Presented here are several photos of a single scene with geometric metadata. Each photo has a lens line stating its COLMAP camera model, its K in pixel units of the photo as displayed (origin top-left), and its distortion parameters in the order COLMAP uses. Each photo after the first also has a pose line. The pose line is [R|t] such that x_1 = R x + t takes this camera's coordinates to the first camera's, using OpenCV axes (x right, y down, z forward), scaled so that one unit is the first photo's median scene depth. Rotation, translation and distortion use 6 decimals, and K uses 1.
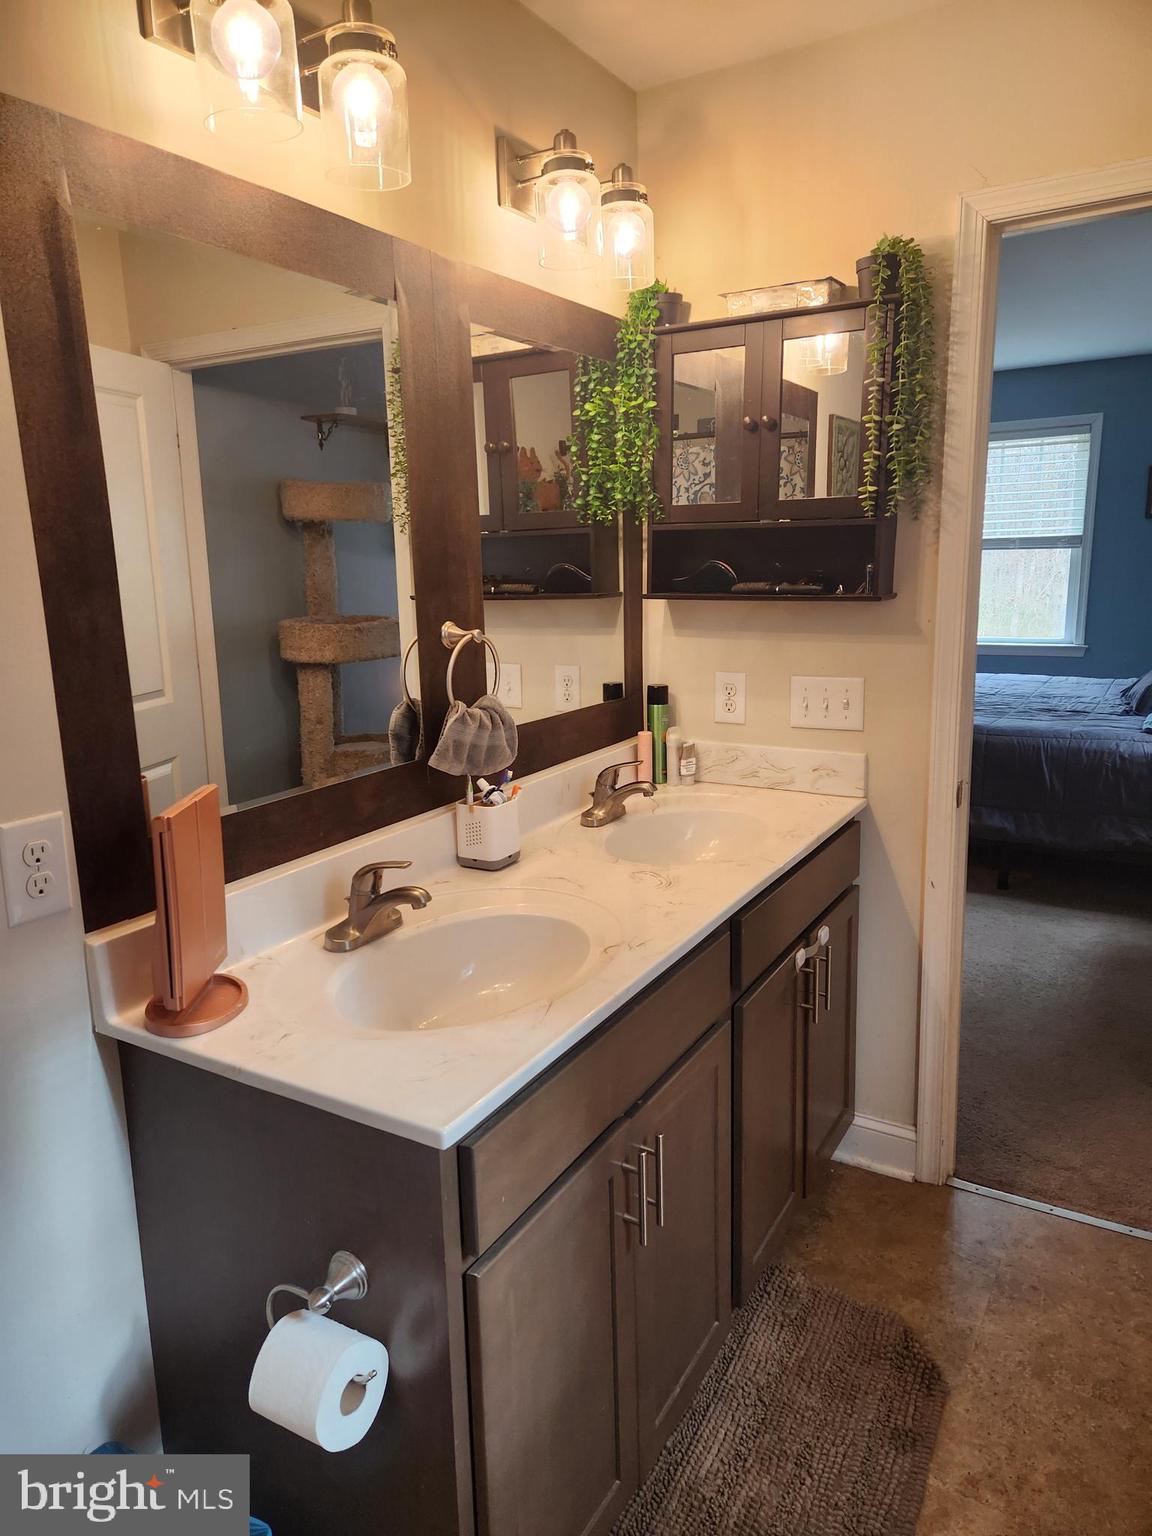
lens RADIAL K [[1027.8, 0, 576.5], [0, 1027.8, 764.1], [0, 0, 1]] dist [0.048212, -0.008866]
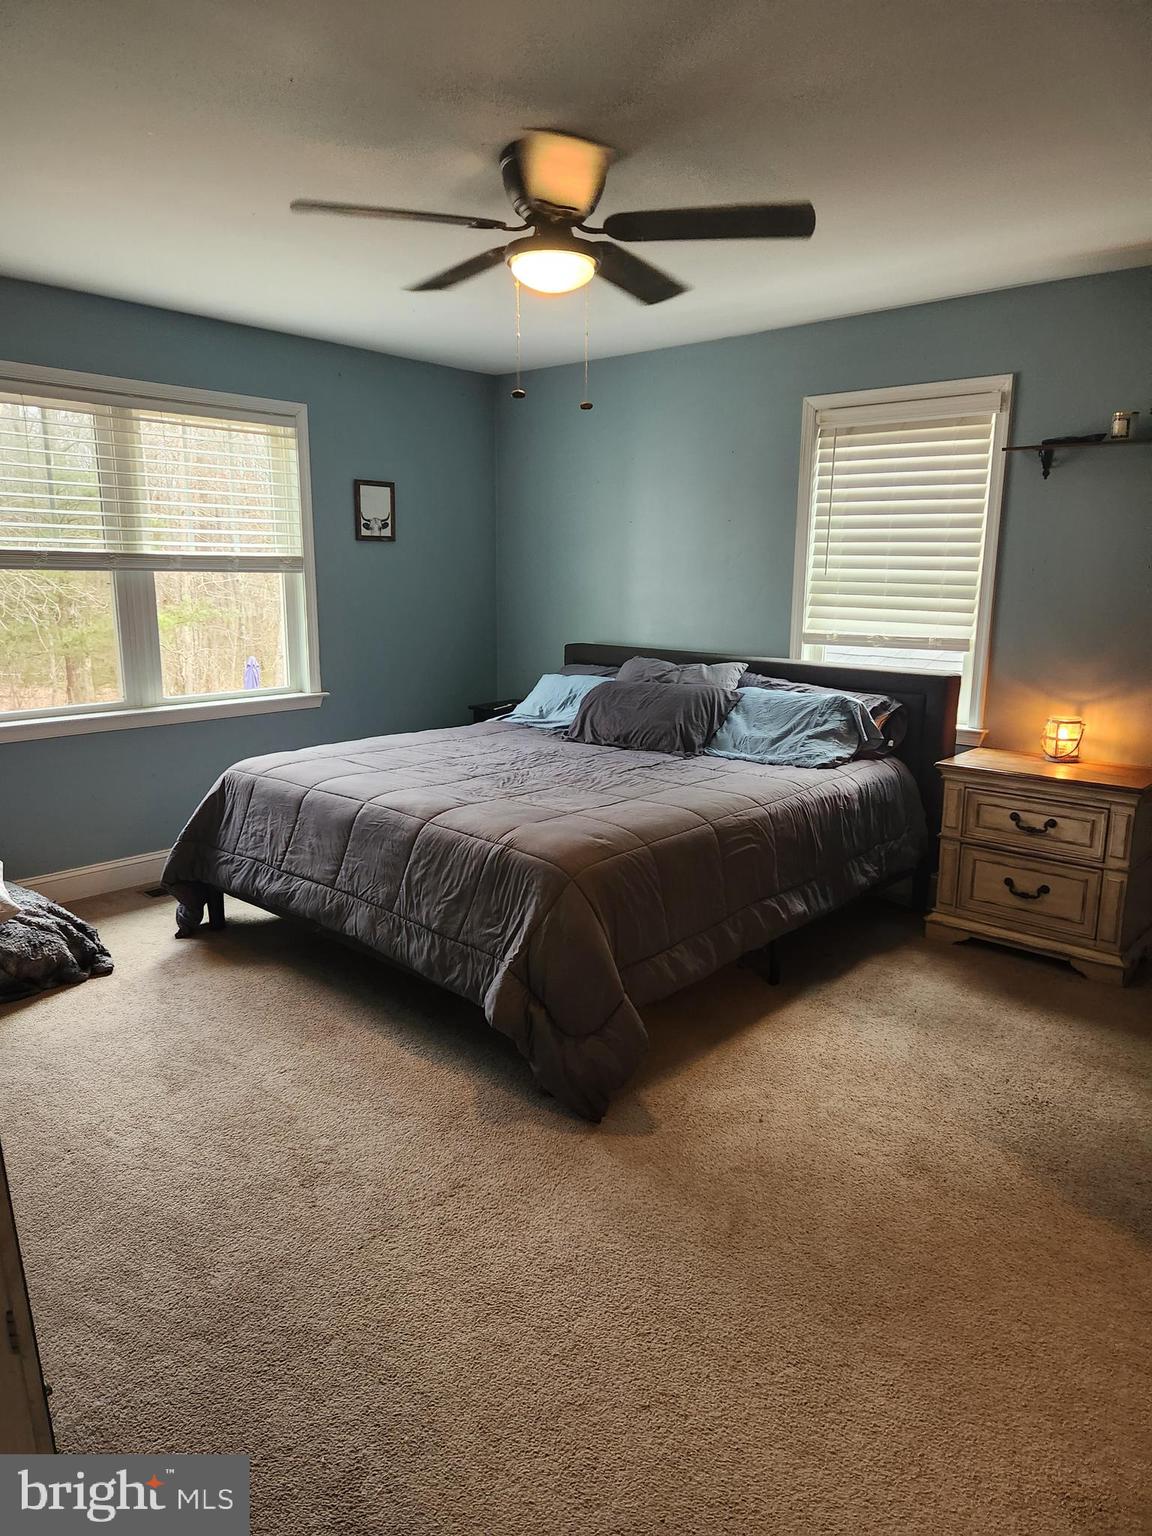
lens RADIAL K [[1027.8, 0, 577.1], [0, 1027.8, 770.2], [0, 0, 1]] dist [0.048212, -0.008866]
pose [[0.178865, -0.170348, 0.969014, -0.265962], [0.187453, 0.972756, 0.136405, -0.130094], [-0.965851, 0.157247, 0.205925, 0.663330]]
